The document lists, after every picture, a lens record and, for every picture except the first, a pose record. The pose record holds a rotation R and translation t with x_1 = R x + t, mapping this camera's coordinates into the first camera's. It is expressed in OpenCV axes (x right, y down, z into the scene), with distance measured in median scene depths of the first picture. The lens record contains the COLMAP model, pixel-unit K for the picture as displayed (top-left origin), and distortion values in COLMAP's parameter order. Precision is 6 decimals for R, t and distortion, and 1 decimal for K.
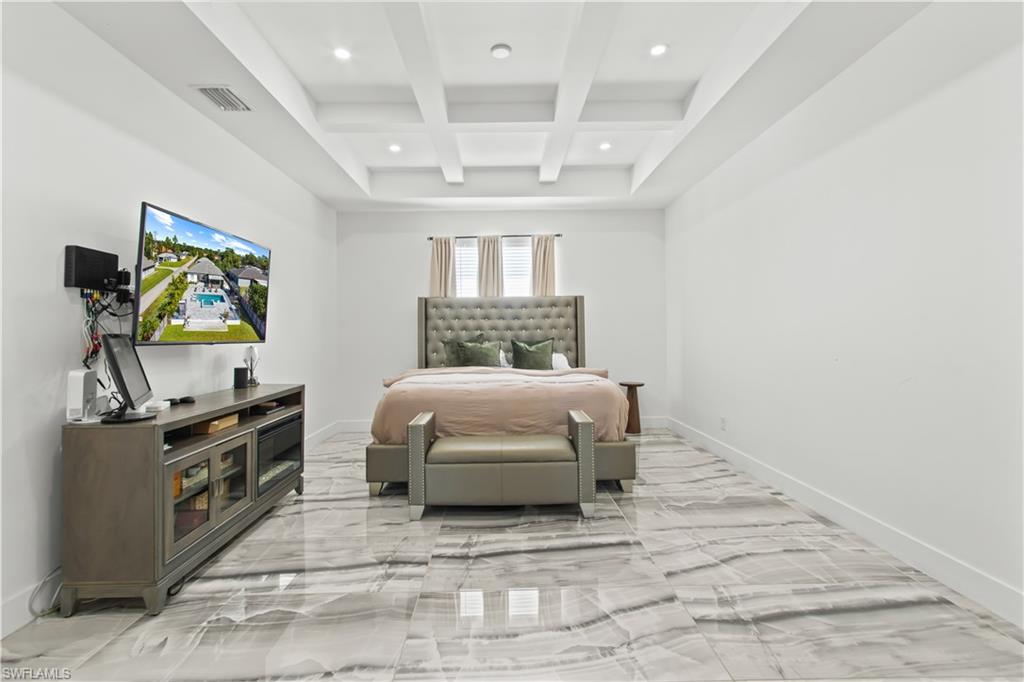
lens RADIAL K [[469.5, 0, 505.3], [0, 469.5, 328.0], [0, 0, 1]] dist [0.001433, 0.000194]
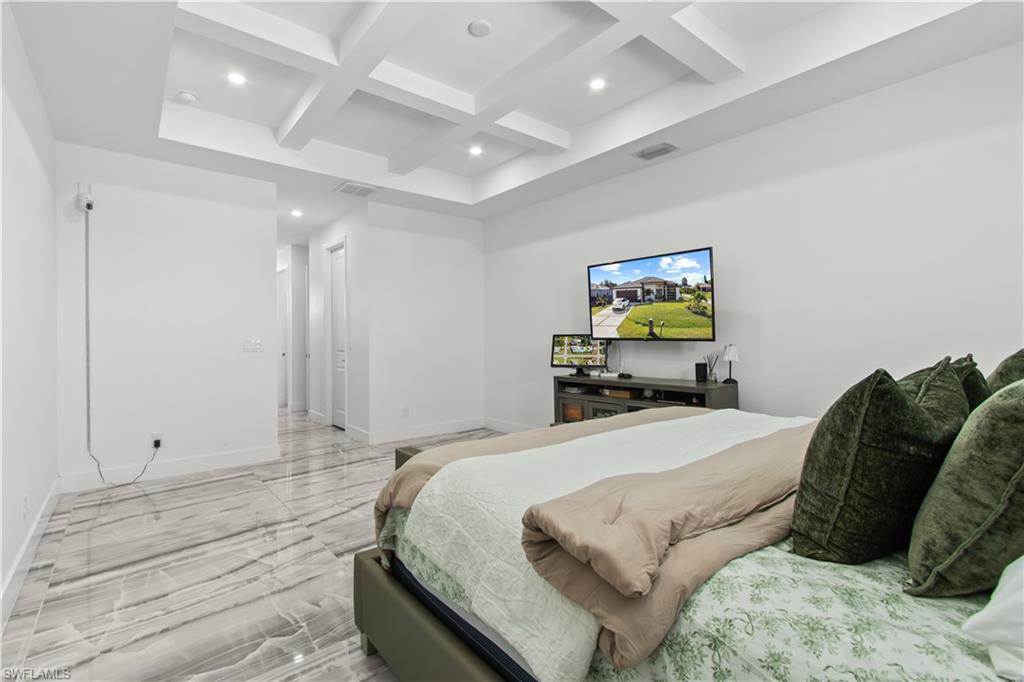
lens RADIAL K [[469.5, 0, 505.3], [0, 469.5, 328.0], [0, 0, 1]] dist [0.001433, 0.000194]
pose [[-0.788216, 0.007056, -0.615358, 0.675511], [0.019883, 0.999704, -0.014004, 0.009936], [0.615077, -0.023273, -0.788123, 2.217152]]
